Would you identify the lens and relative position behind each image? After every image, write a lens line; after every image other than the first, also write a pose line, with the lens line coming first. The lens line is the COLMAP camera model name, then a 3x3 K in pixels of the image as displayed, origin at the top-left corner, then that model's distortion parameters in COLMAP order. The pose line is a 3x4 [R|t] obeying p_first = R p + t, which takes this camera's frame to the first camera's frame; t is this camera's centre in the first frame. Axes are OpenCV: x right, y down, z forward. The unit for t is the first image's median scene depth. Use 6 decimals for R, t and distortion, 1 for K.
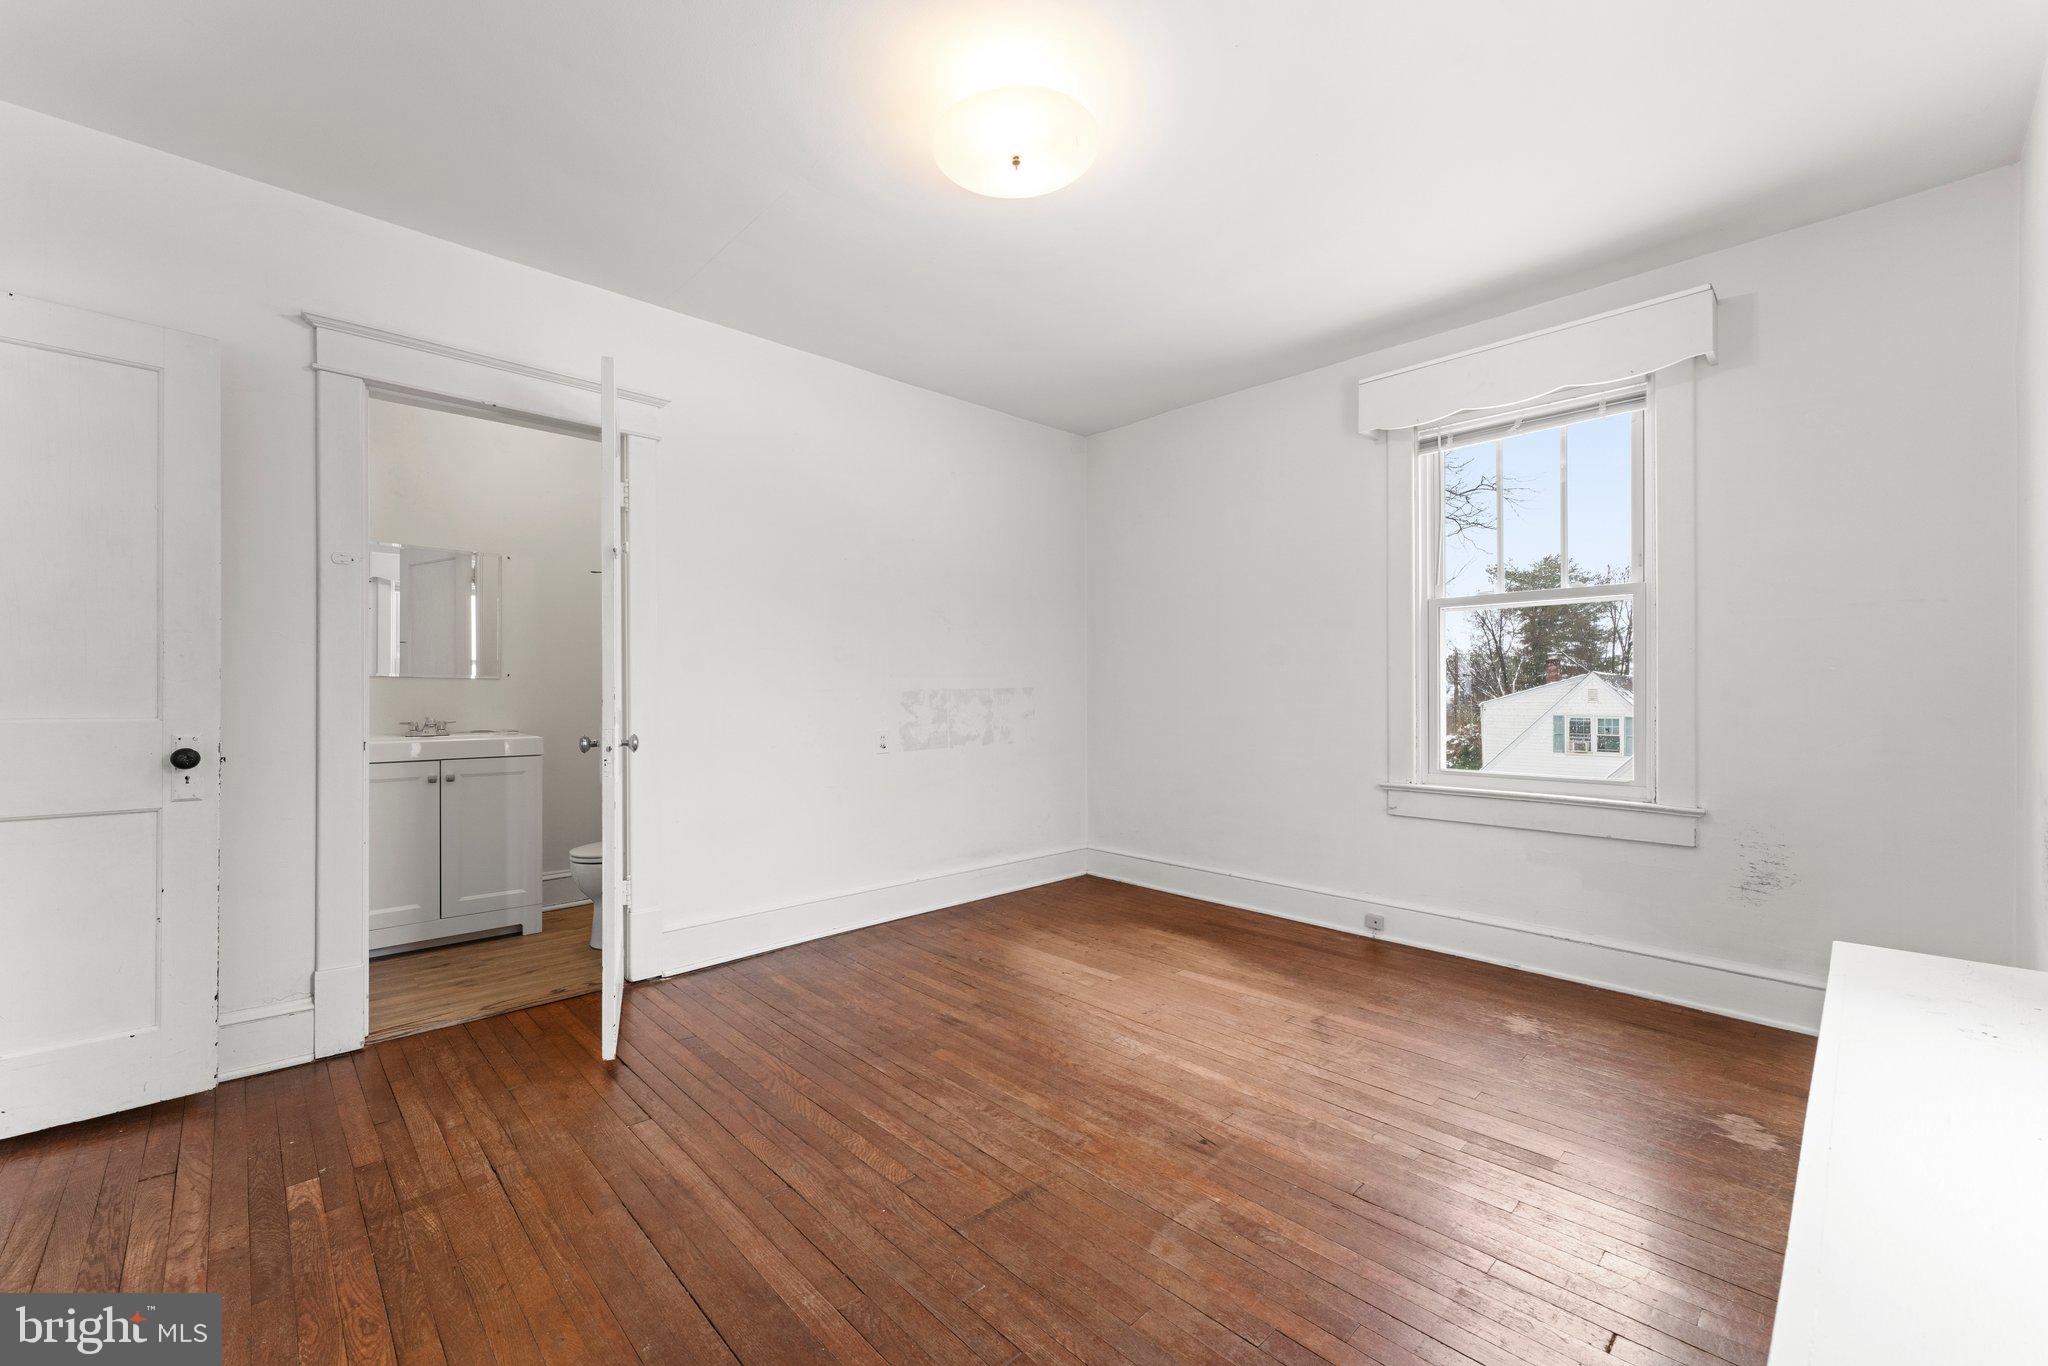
lens RADIAL K [[824.4, 0, 1025.4], [0, 824.4, 693.2], [0, 0, 1]] dist [-0.000318, -0.000597]
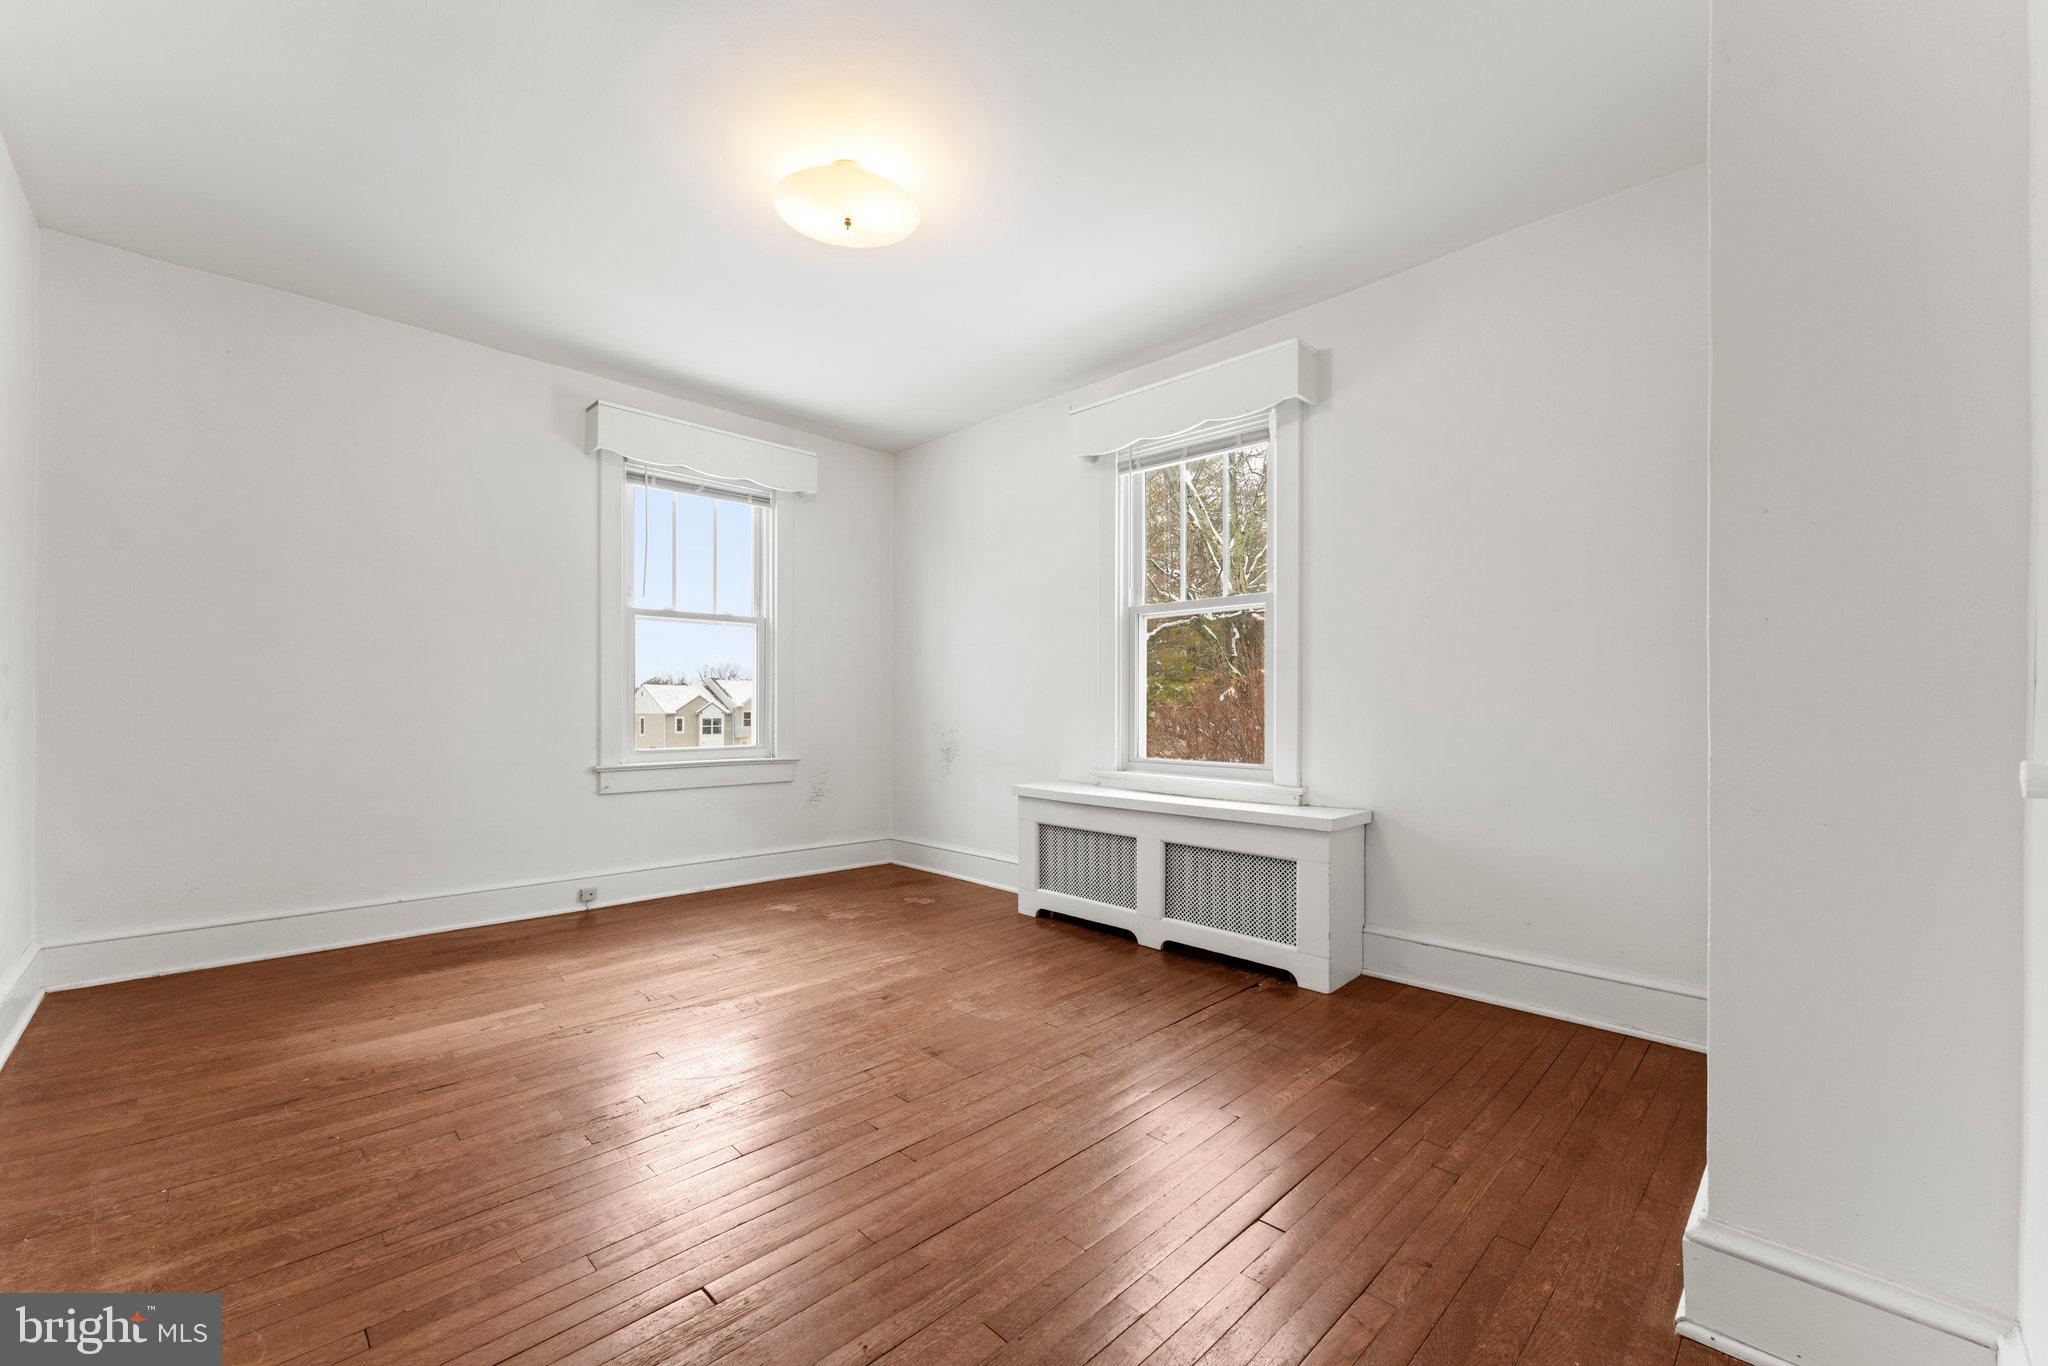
lens RADIAL K [[824.4, 0, 1018.5], [0, 824.4, 691.4], [0, 0, 1]] dist [-0.000318, -0.000597]
pose [[-0.024482, 0.014570, 0.999594, -0.740030], [-0.005478, 0.999877, -0.014708, 0.022442], [-0.999685, -0.005836, -0.024399, 0.492349]]
